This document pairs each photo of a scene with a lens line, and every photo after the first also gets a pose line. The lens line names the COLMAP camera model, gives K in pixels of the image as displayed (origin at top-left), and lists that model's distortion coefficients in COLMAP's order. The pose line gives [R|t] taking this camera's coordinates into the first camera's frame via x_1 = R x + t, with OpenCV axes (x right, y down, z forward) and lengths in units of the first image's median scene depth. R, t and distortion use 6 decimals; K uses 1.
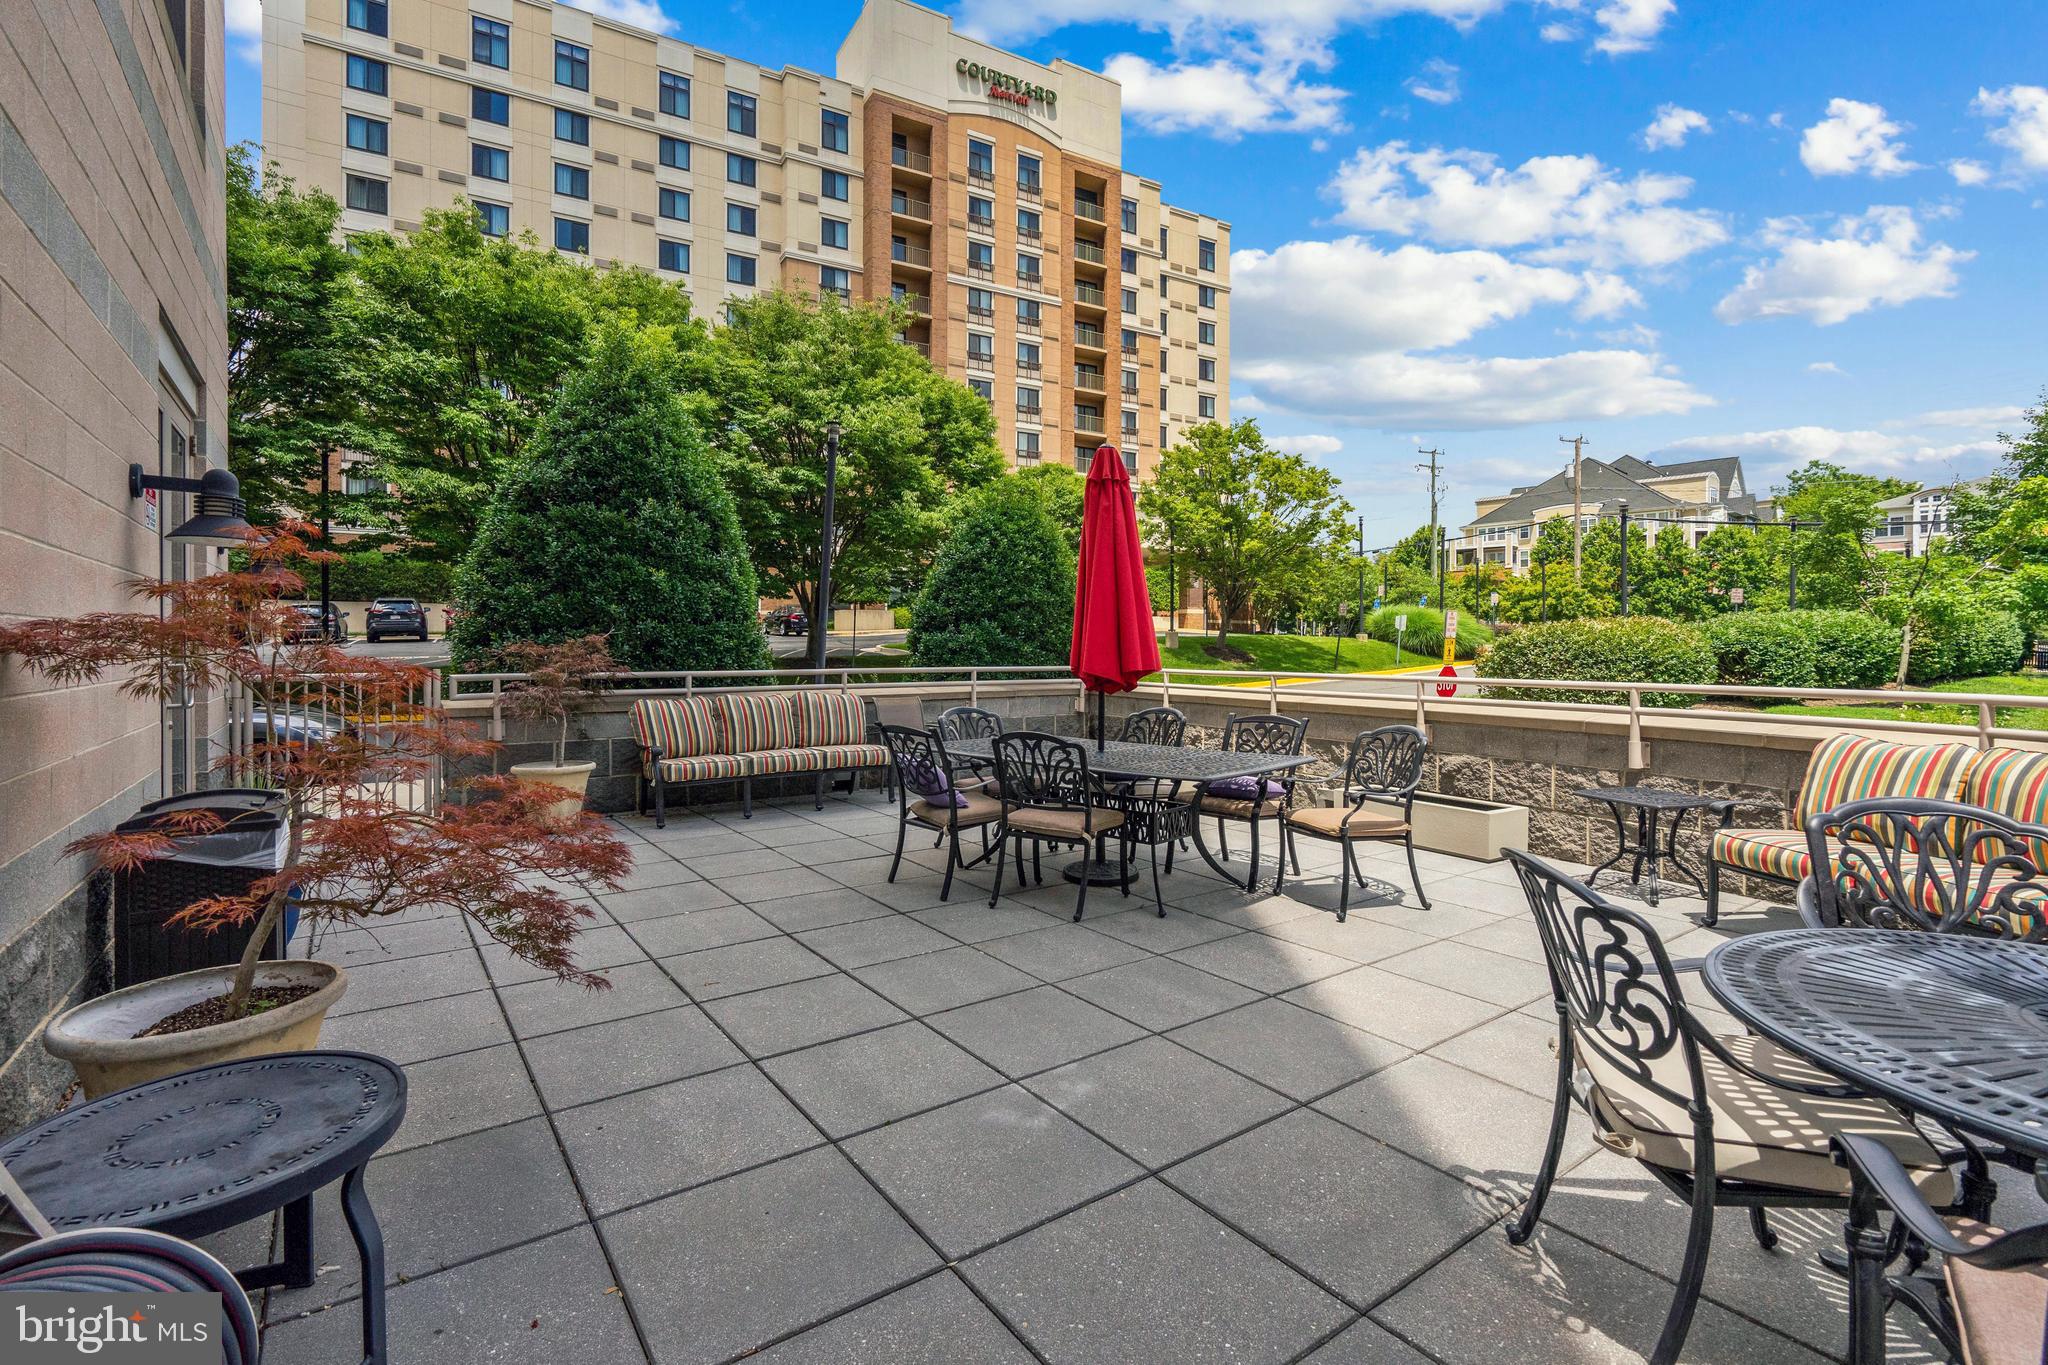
lens RADIAL K [[938.5, 0, 976.7], [0, 938.5, 654.6], [0, 0, 1]] dist [-0.001960, -0.000001]
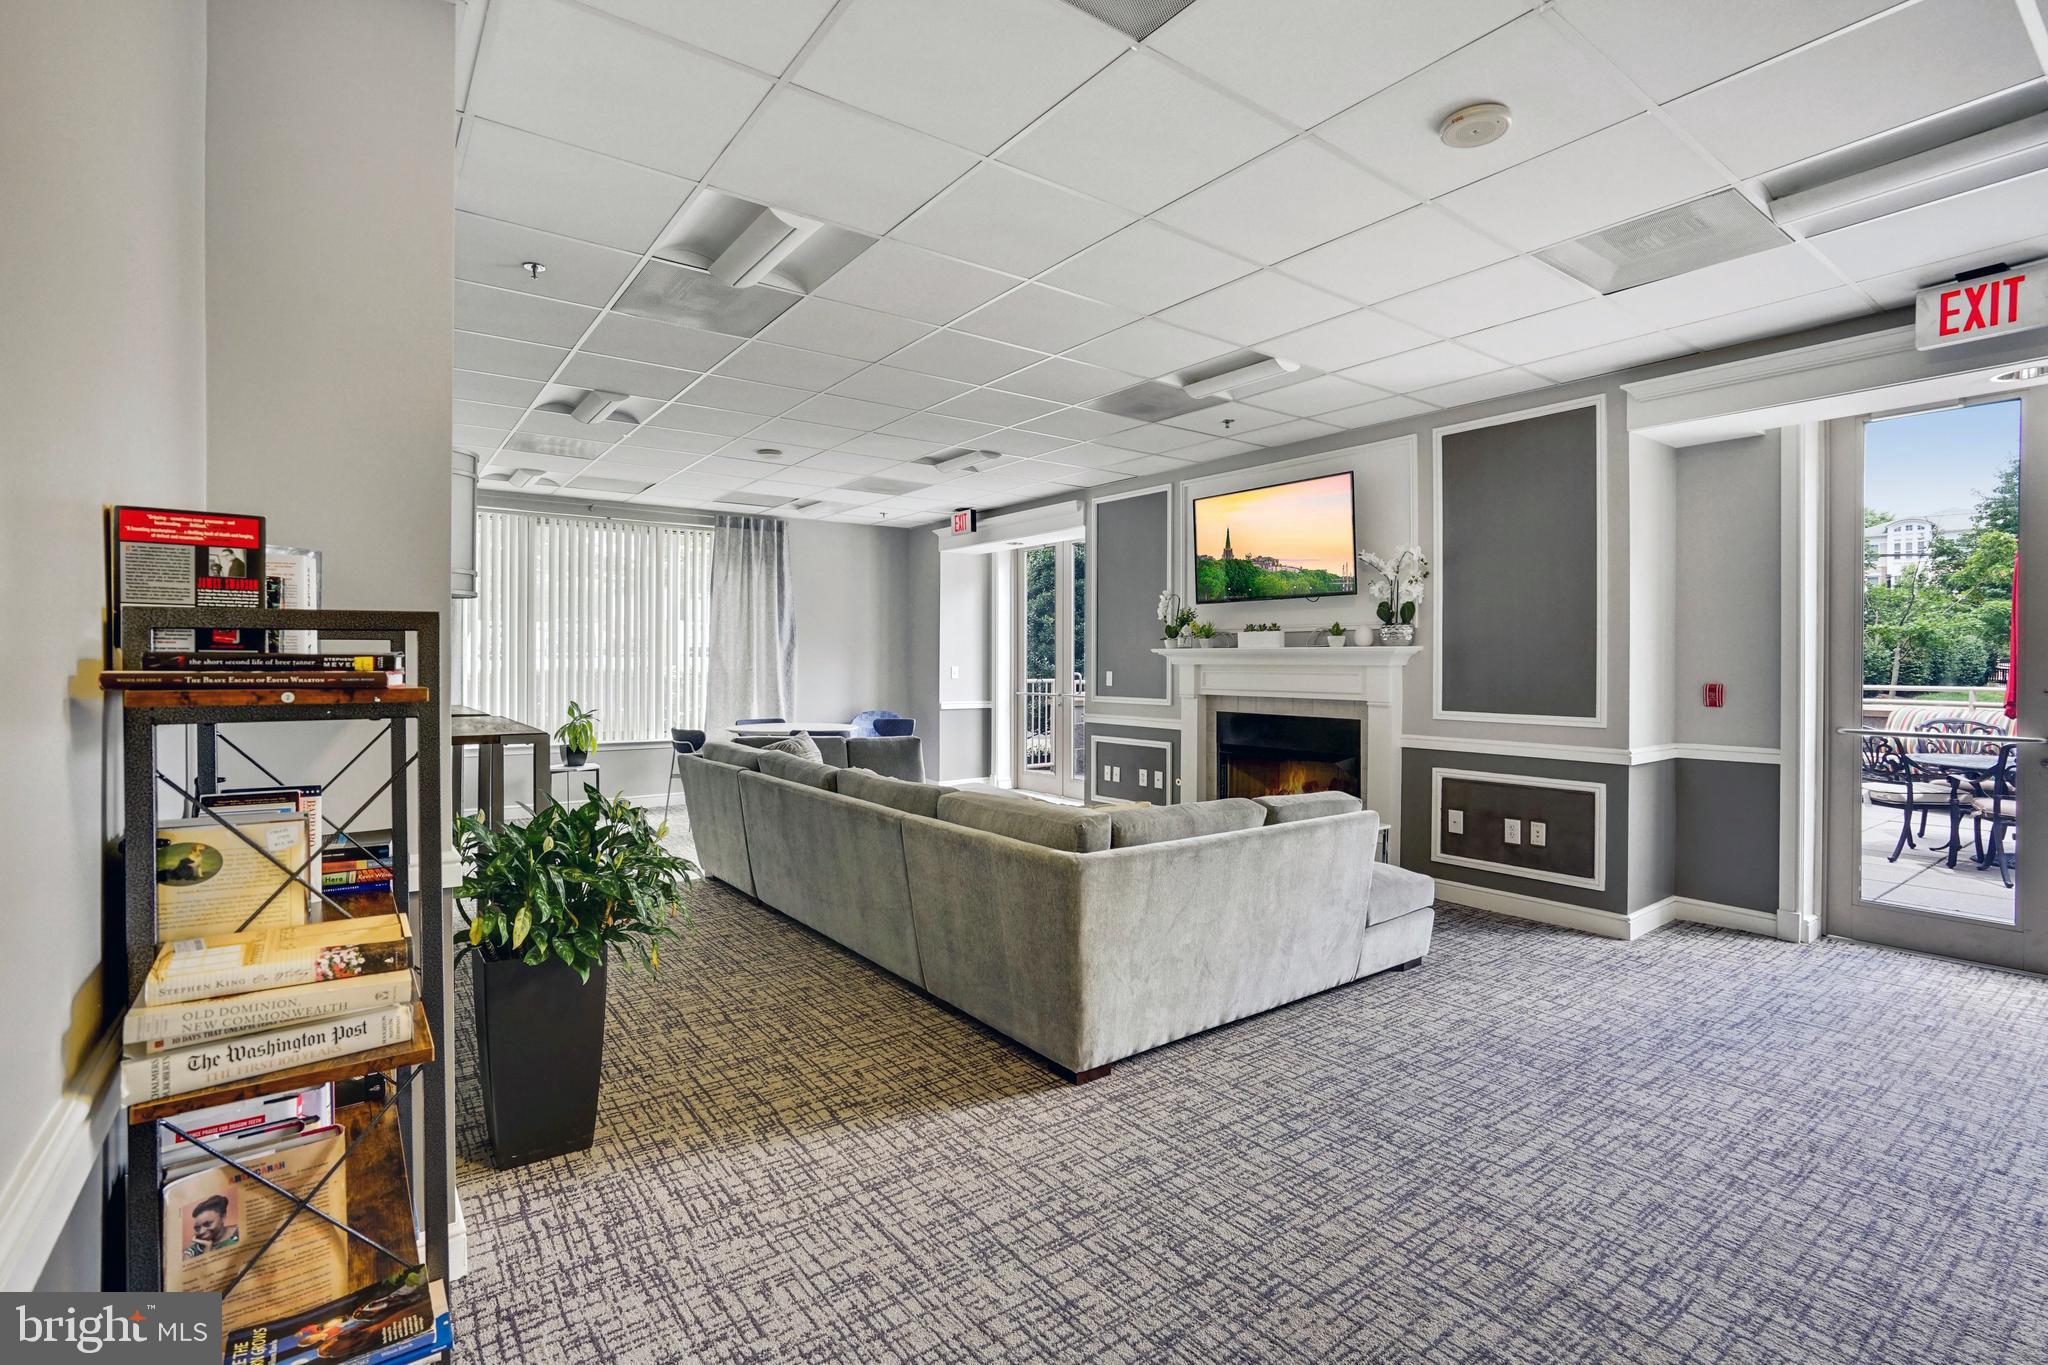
lens RADIAL K [[938.5, 0, 1028.2], [0, 938.5, 667.0], [0, 0, 1]] dist [-0.001960, -0.000001]
pose [[0.999033, -0.005067, 0.043665, -0.275993], [0.005591, 0.999914, -0.011890, 0.003329], [-0.043601, 0.012123, 0.998975, -0.246557]]
